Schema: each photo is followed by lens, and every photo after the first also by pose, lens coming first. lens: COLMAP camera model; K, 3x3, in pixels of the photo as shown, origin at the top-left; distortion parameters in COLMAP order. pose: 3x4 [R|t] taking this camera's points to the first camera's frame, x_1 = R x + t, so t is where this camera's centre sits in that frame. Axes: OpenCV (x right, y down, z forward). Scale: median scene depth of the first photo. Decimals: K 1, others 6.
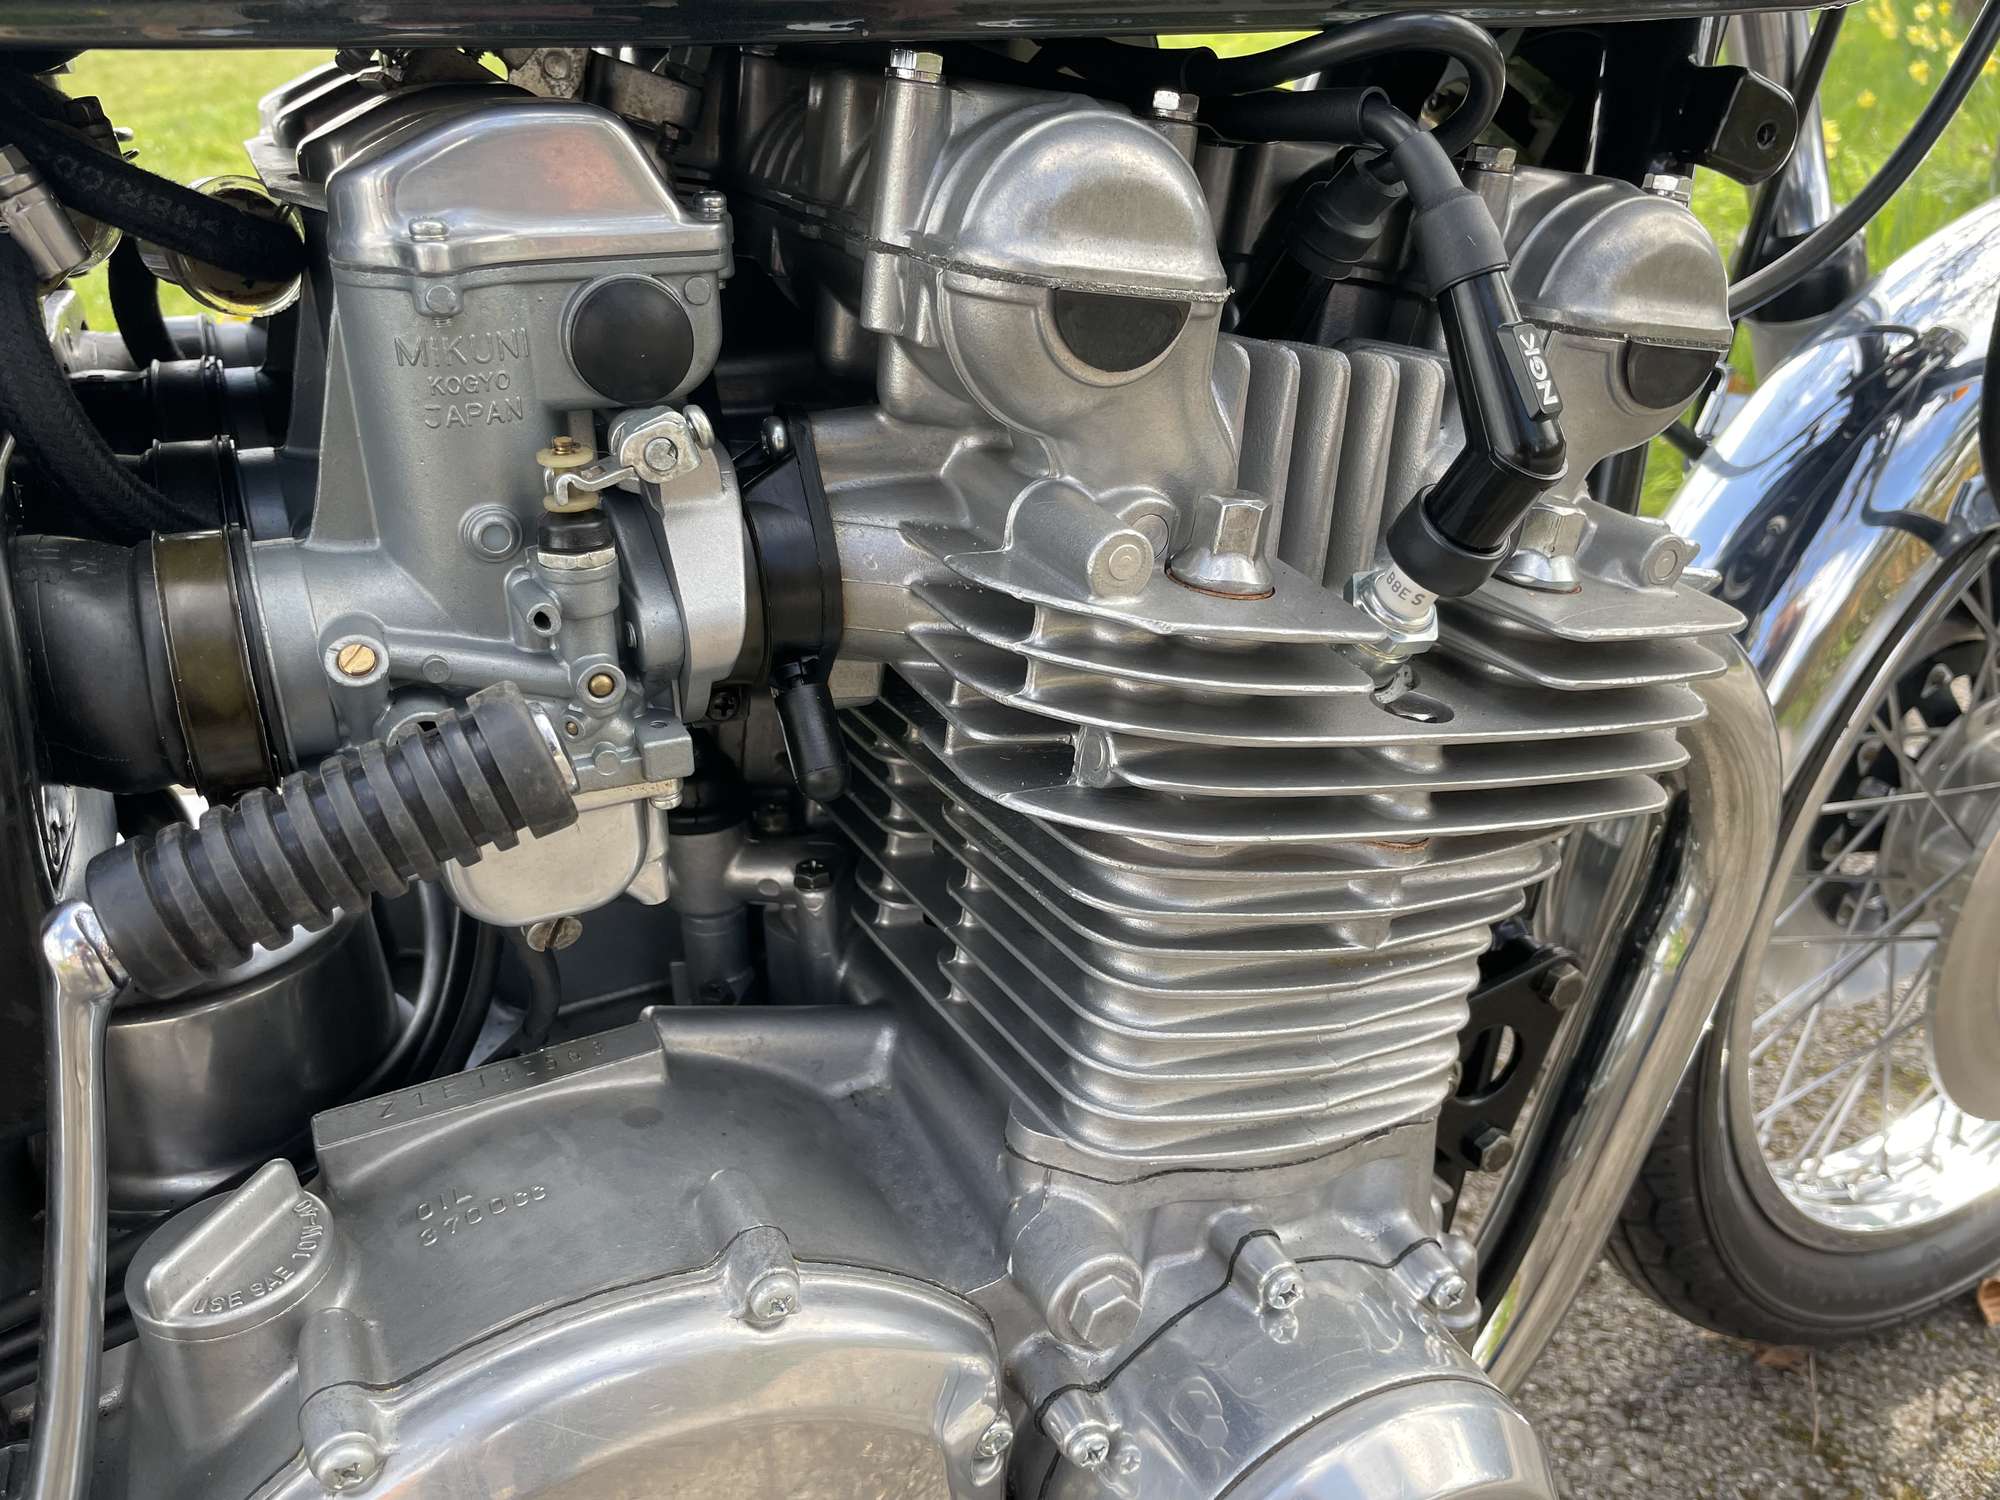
lens RADIAL K [[1545.1, 0, 978.8], [0, 1545.1, 754.9], [0, 0, 1]] dist [0.063417, -0.106728]
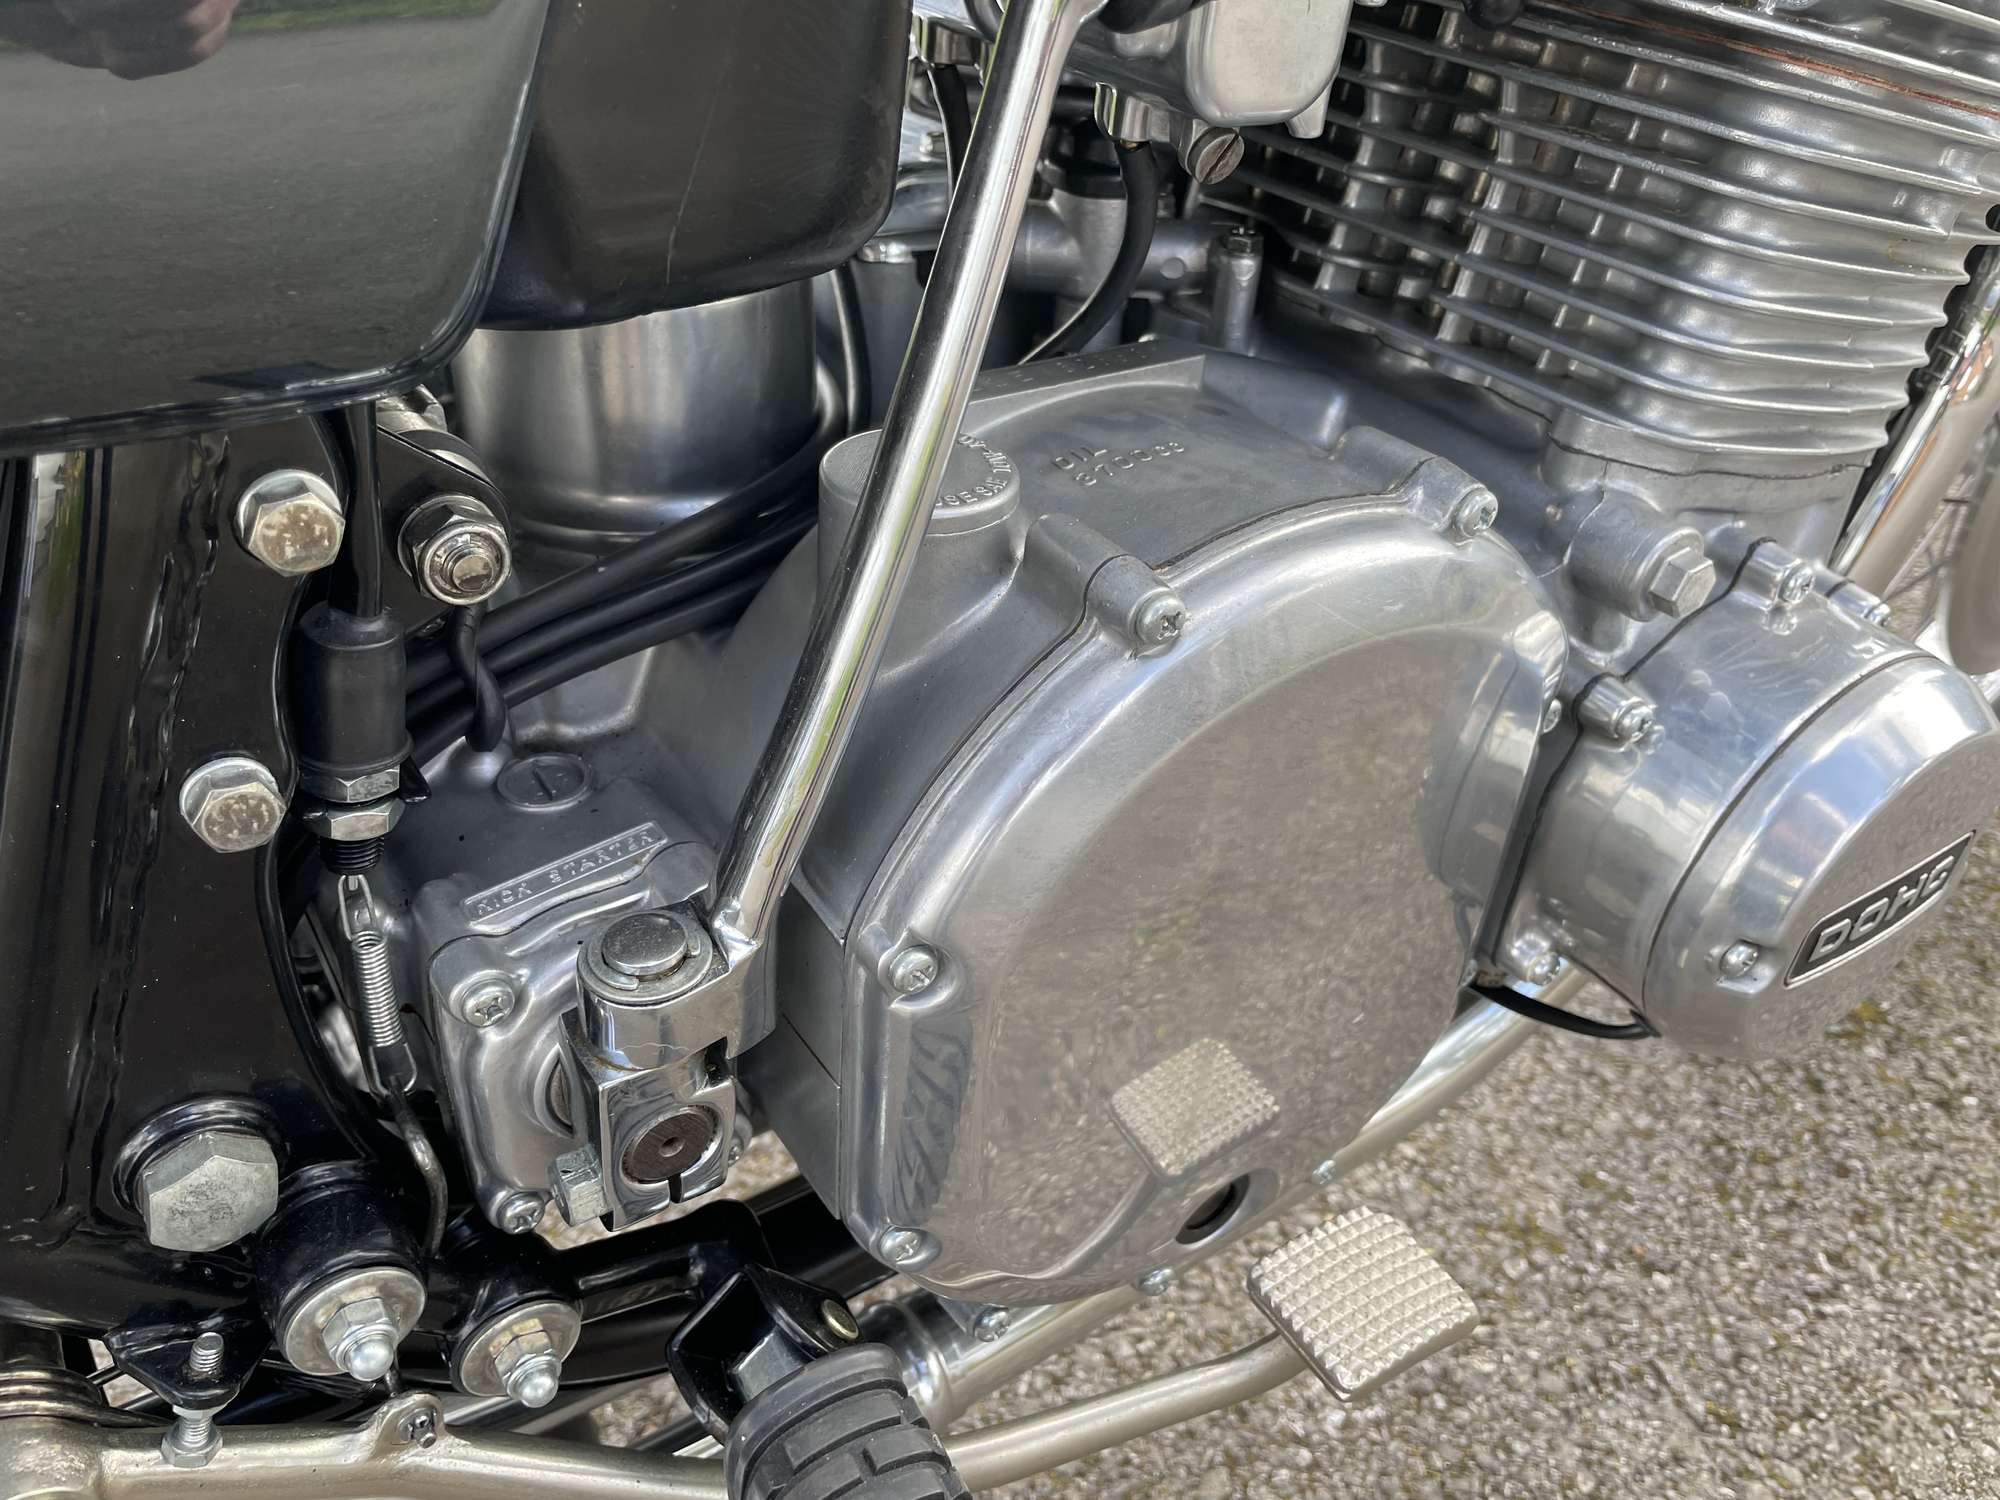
lens RADIAL K [[1545.1, 0, 978.8], [0, 1545.1, 754.9], [0, 0, 1]] dist [0.063417, -0.106728]
pose [[0.988836, -0.011912, 0.148529, -0.515240], [-0.012260, 0.986916, 0.160771, 0.295532], [-0.148500, -0.160797, 0.975752, 0.030194]]
